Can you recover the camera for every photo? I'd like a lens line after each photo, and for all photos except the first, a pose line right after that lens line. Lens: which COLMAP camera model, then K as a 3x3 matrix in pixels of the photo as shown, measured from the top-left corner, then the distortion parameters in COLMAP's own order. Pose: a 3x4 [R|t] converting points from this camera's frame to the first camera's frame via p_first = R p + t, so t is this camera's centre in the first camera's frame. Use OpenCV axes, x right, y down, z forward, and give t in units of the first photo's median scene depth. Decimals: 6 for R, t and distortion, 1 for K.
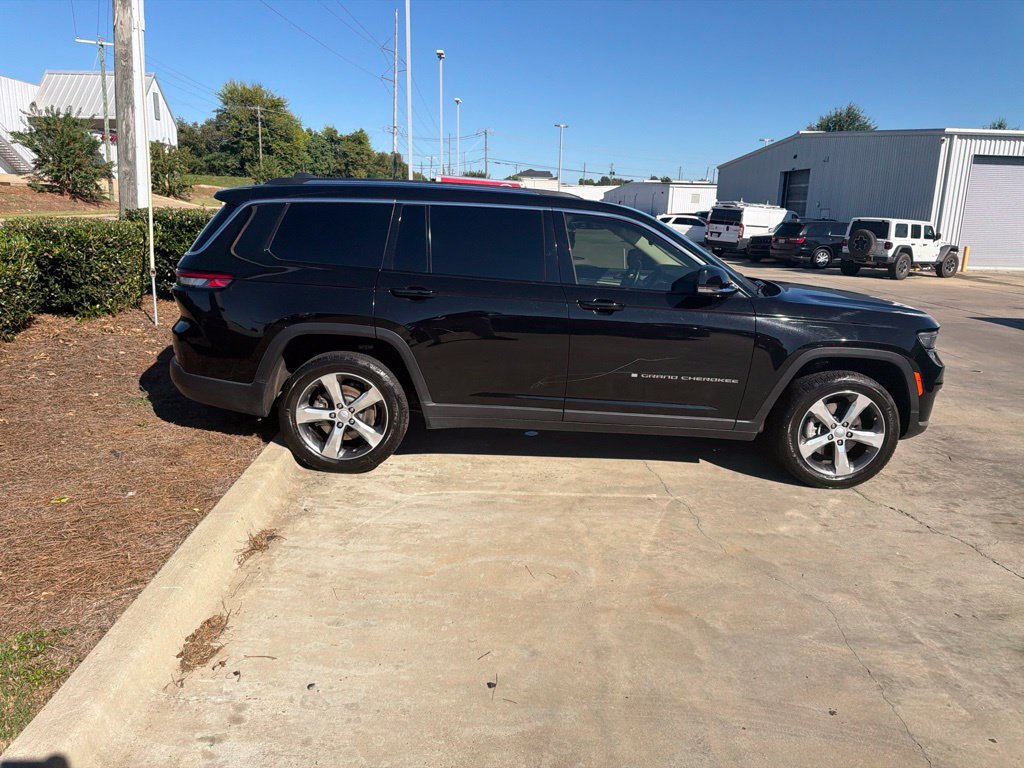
lens RADIAL K [[725.1, 0, 520.8], [0, 725.1, 369.9], [0, 0, 1]] dist [0.038693, -0.045074]
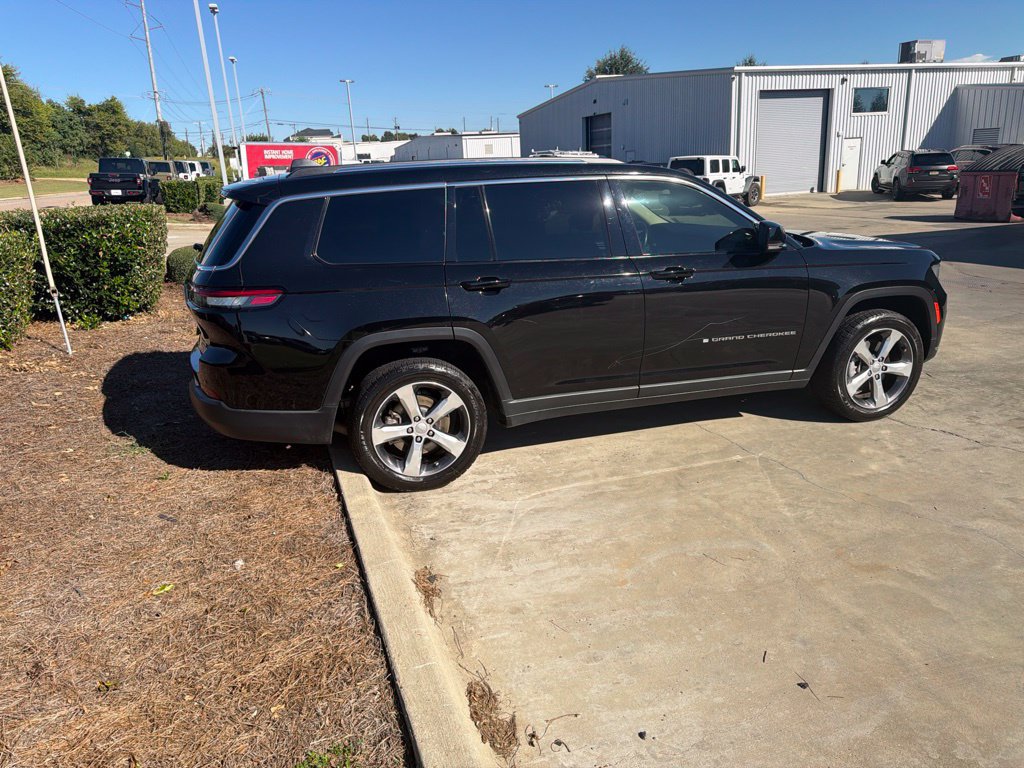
lens RADIAL K [[725.1, 0, 507.0], [0, 725.1, 372.9], [0, 0, 1]] dist [0.038693, -0.045074]
pose [[0.961596, -0.145233, 0.232897, -0.330428], [0.130767, 0.988459, 0.076478, -0.058653], [-0.241316, -0.043086, 0.969490, 0.097772]]
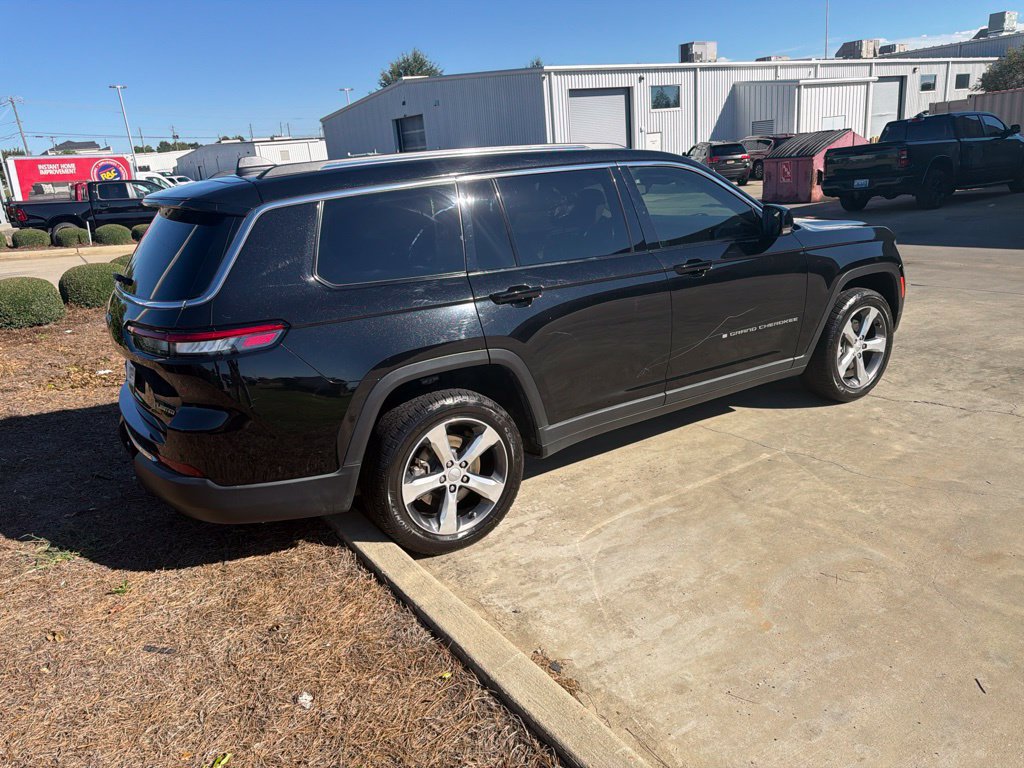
lens RADIAL K [[725.1, 0, 506.1], [0, 725.1, 372.7], [0, 0, 1]] dist [0.038693, -0.045074]
pose [[0.854364, -0.244376, 0.458631, -0.498282], [0.215892, 0.969680, 0.114505, -0.109559], [-0.472707, 0.001186, 0.881219, 0.306643]]
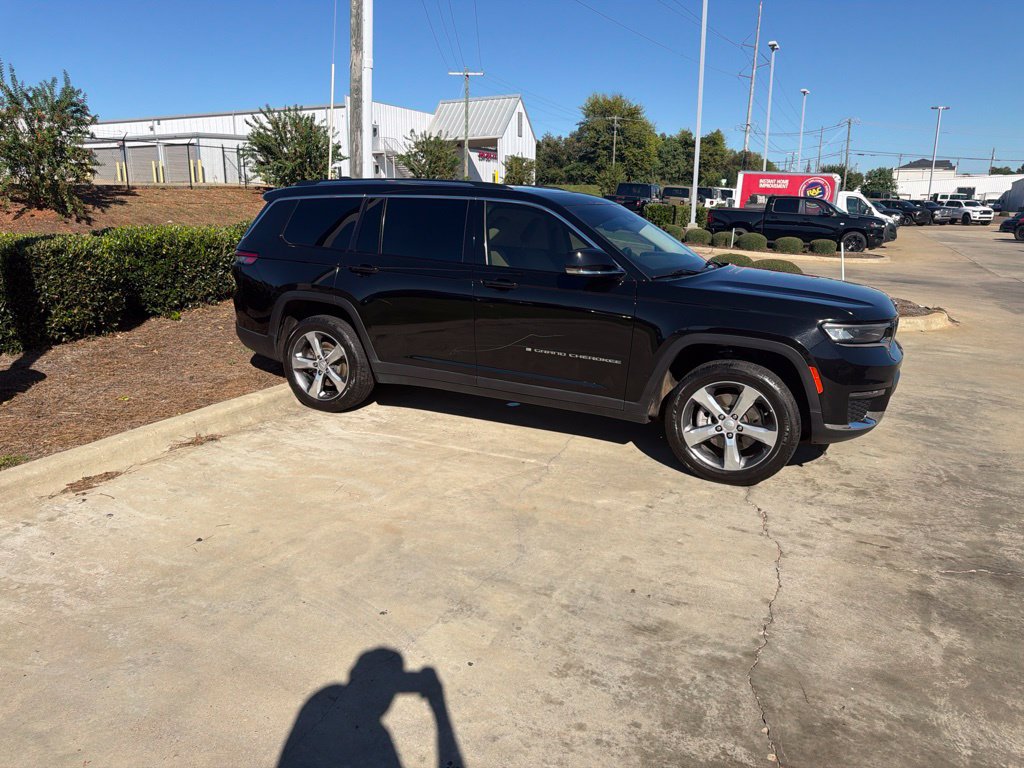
lens RADIAL K [[725.1, 0, 510.3], [0, 725.1, 376.5], [0, 0, 1]] dist [0.038693, -0.045074]
pose [[0.880354, 0.083935, -0.466831, 0.623372], [-0.081761, 0.996340, 0.024954, 0.022340], [0.467216, 0.016200, 0.883995, 0.024634]]
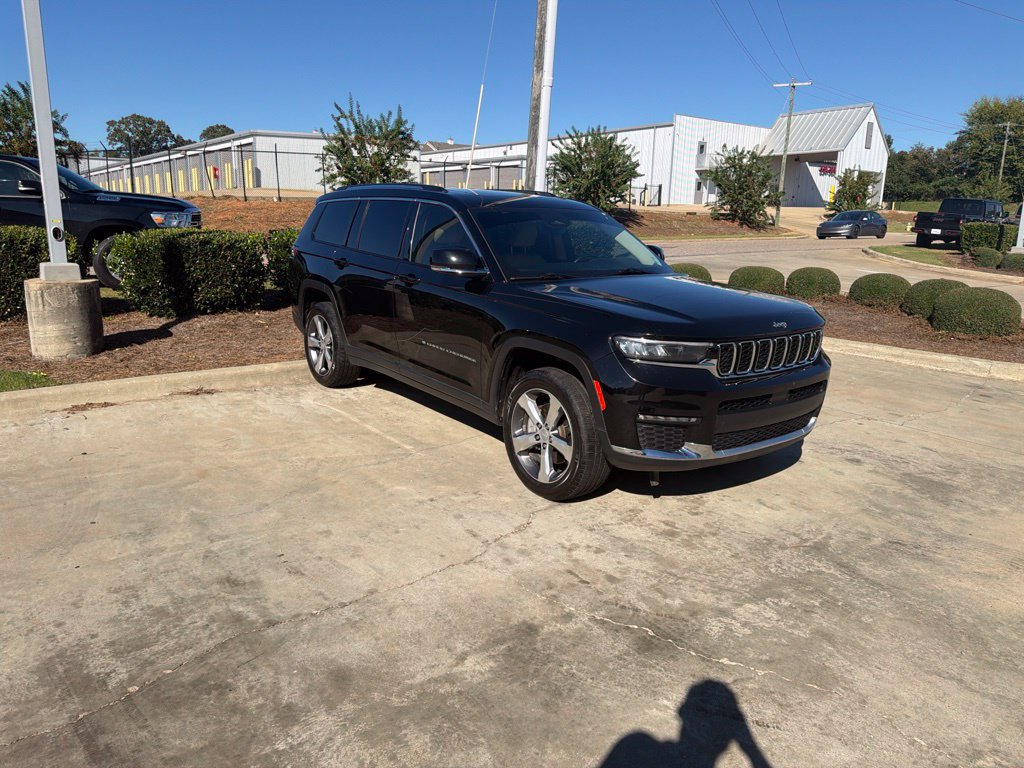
lens RADIAL K [[725.1, 0, 508.9], [0, 725.1, 375.3], [0, 0, 1]] dist [0.038693, -0.045074]
pose [[0.573247, 0.155923, -0.804410, 1.126810], [-0.181844, 0.981455, 0.060653, -0.034408], [0.798950, 0.111508, 0.590970, 0.423435]]
